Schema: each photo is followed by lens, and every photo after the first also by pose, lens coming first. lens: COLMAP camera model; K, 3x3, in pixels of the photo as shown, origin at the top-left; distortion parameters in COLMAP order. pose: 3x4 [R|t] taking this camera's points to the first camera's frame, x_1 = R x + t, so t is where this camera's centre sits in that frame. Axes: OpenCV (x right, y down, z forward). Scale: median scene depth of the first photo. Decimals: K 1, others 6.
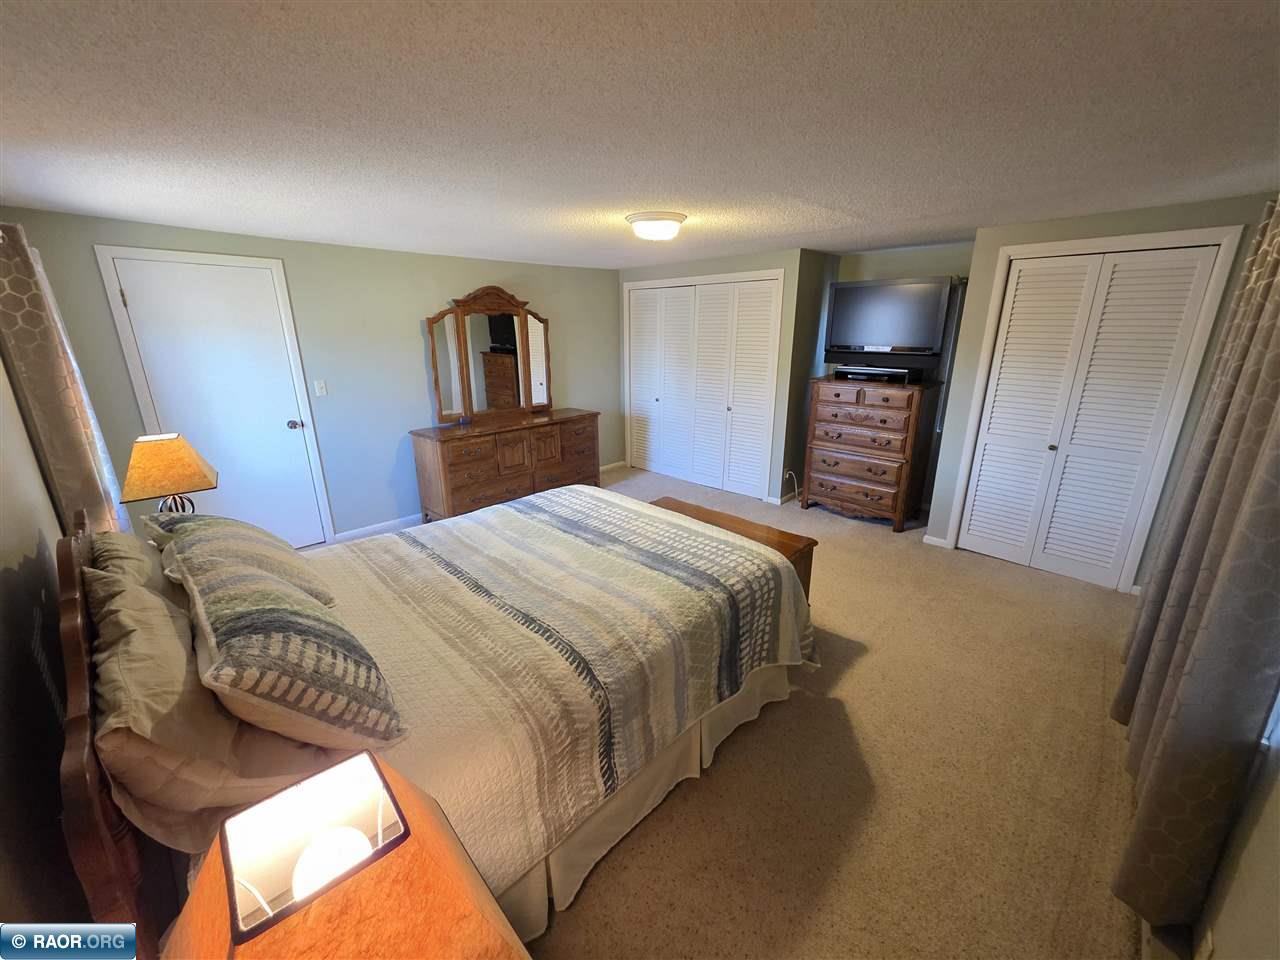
lens RADIAL K [[509.4, 0, 639.8], [0, 509.4, 477.5], [0, 0, 1]] dist [0.004614, -0.001119]
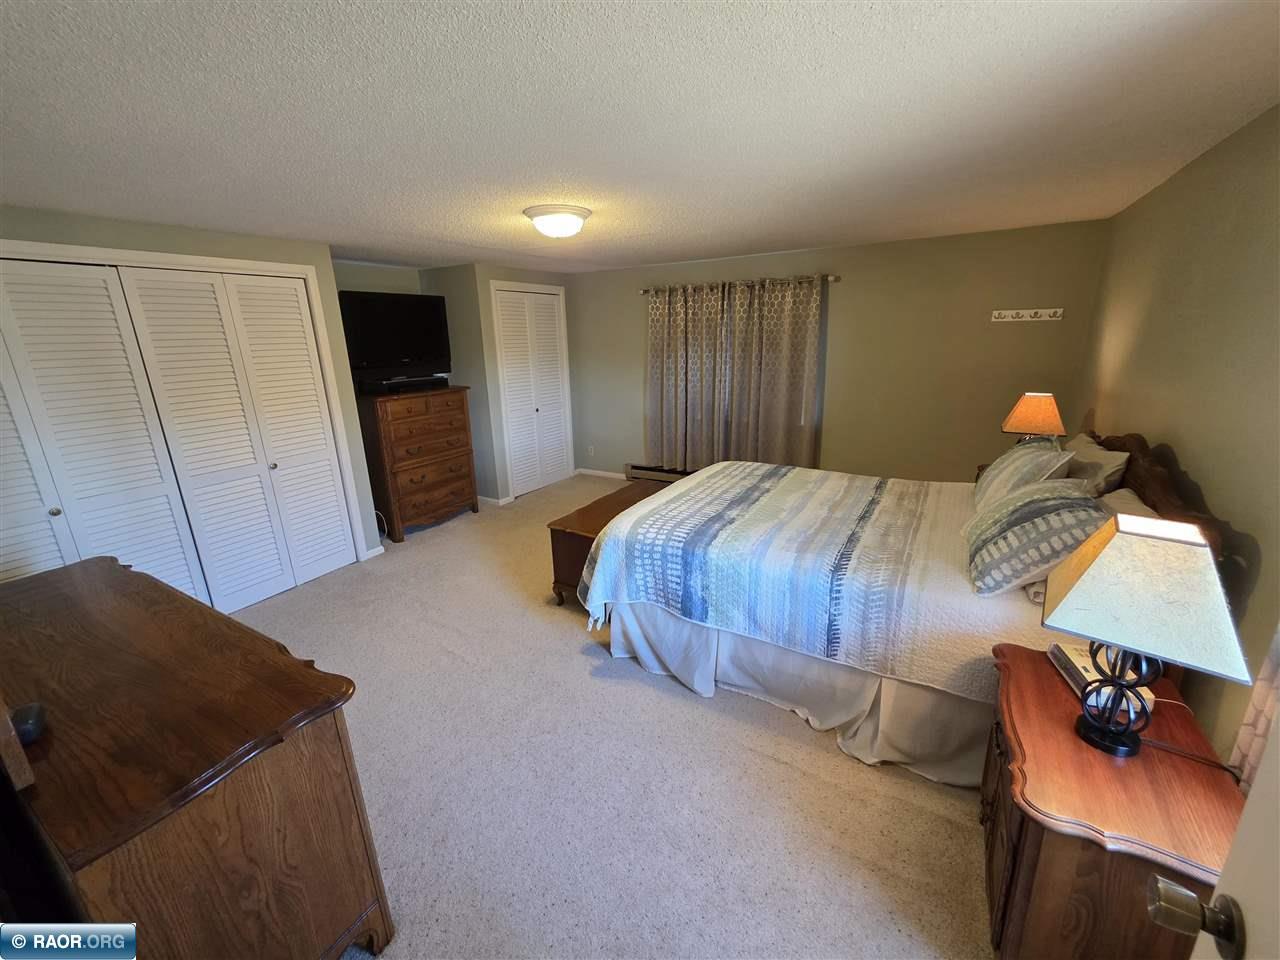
lens RADIAL K [[509.4, 0, 639.2], [0, 509.4, 476.4], [0, 0, 1]] dist [0.004614, -0.001119]
pose [[-0.226754, -0.255086, 0.939954, -1.148710], [0.305966, 0.897577, 0.317397, -0.389780], [-0.924645, 0.359565, -0.125481, 1.351640]]
